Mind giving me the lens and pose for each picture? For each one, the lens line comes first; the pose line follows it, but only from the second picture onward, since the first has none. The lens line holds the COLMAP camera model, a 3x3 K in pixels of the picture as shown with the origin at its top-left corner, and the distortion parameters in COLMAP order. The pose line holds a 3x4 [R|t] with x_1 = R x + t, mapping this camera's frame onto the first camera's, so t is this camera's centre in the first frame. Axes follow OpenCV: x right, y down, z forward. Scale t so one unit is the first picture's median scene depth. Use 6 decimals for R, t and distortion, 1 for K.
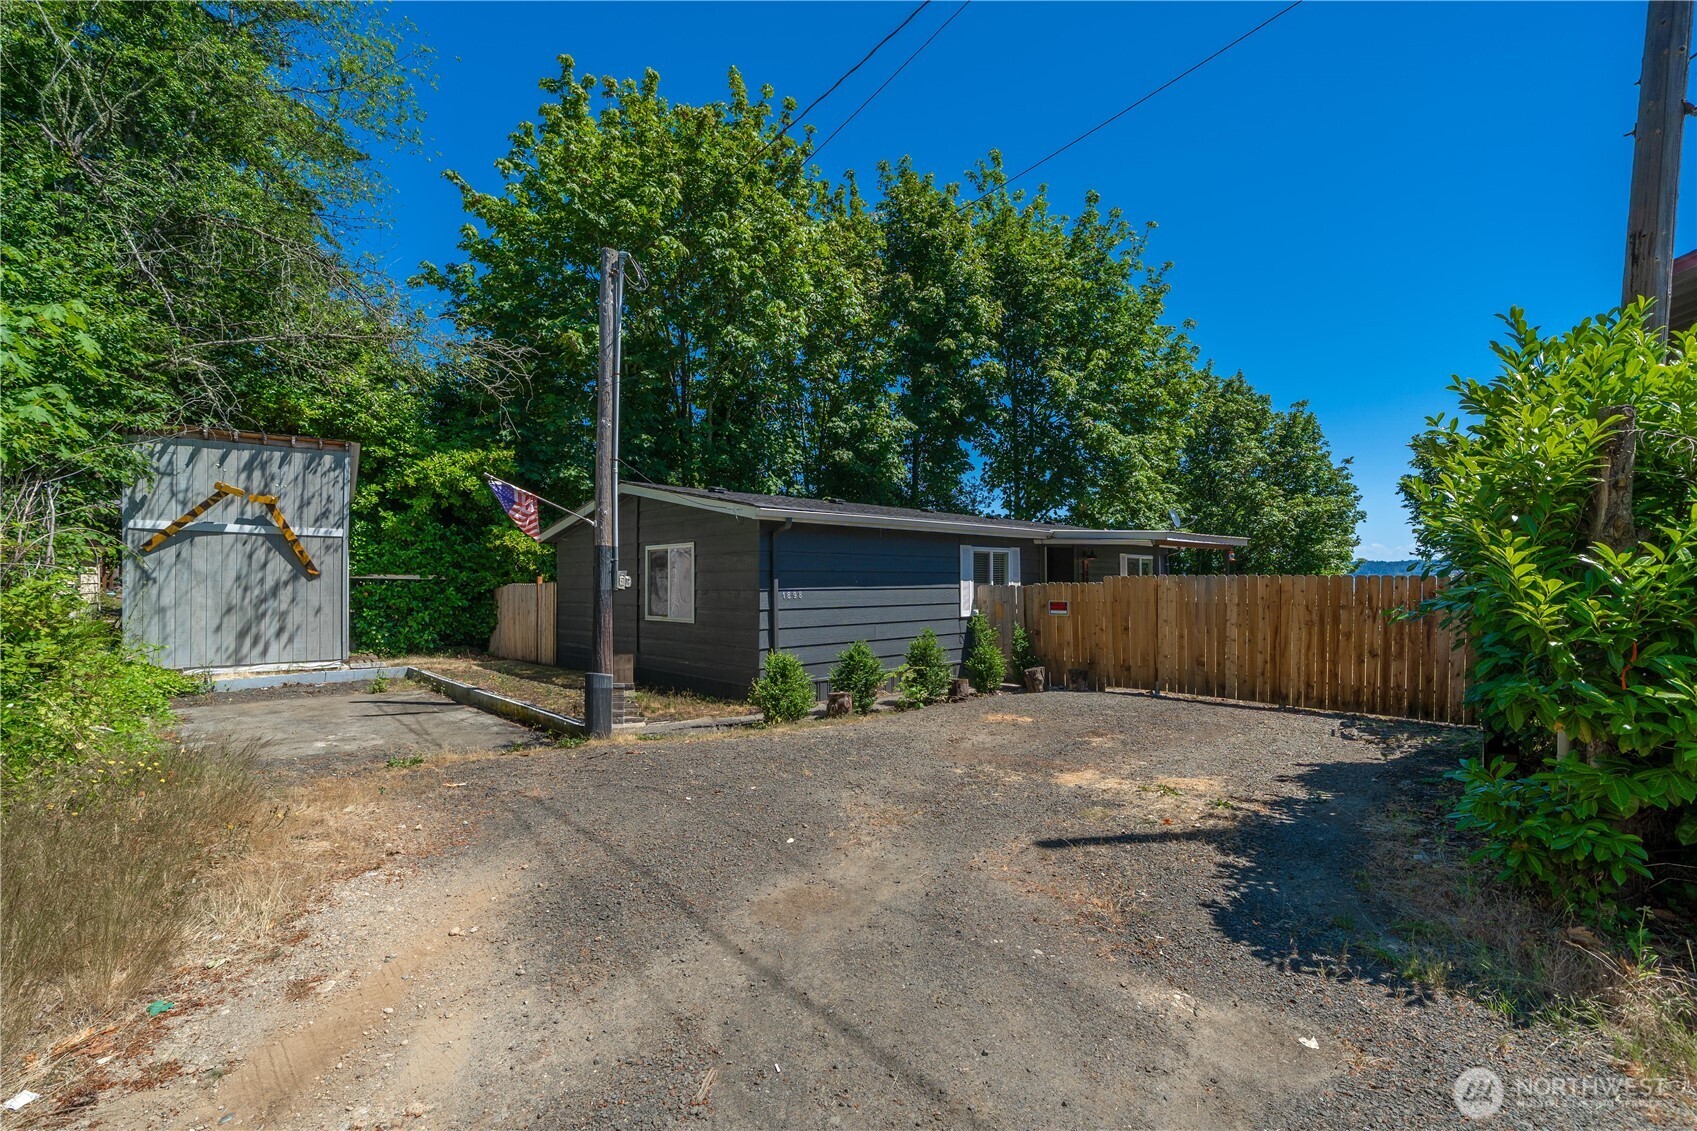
lens RADIAL K [[718.1, 0, 856.3], [0, 718.1, 581.5], [0, 0, 1]] dist [0.000572, -0.000437]
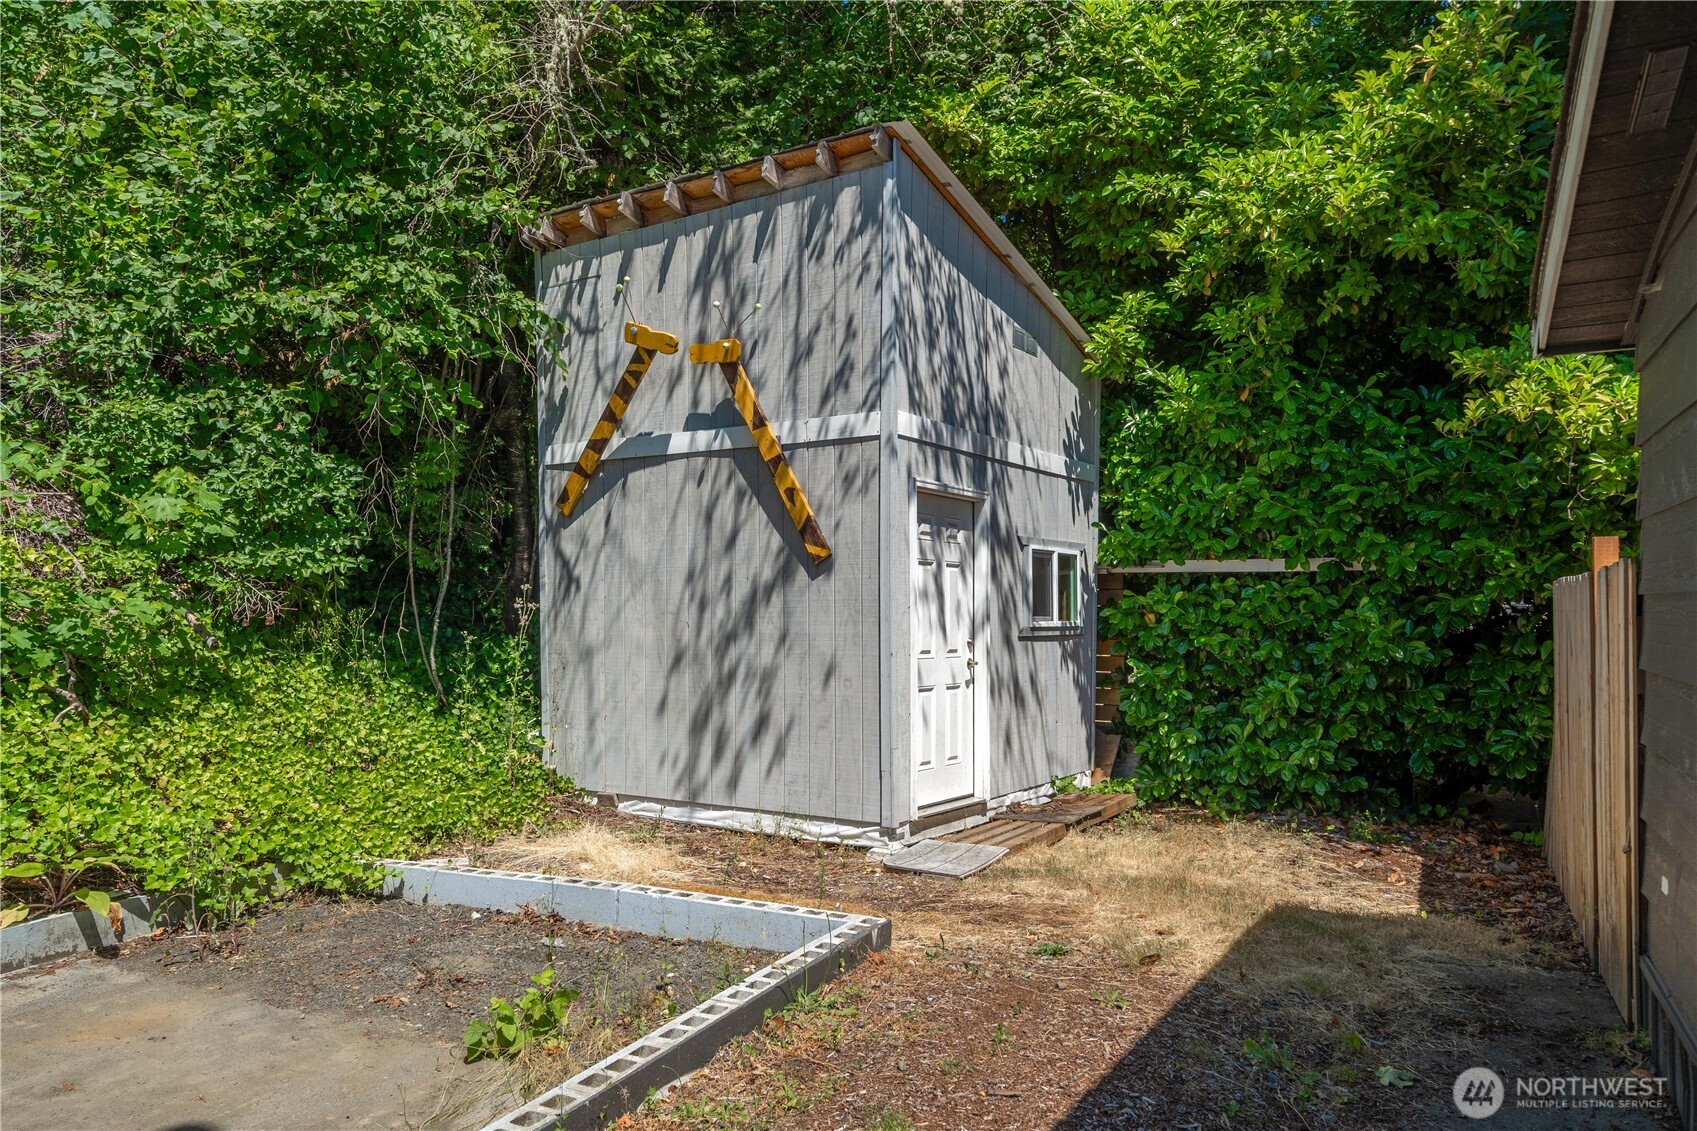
lens RADIAL K [[1116.8, 0, 858.6], [0, 1116.8, 570.8], [0, 0, 1]] dist [-0.008597, 0.008938]
pose [[0.326199, -0.016173, -0.945163, -0.274678], [0.010561, 0.999854, -0.013464, 0.001714], [0.945242, -0.005590, 0.326322, 0.878925]]
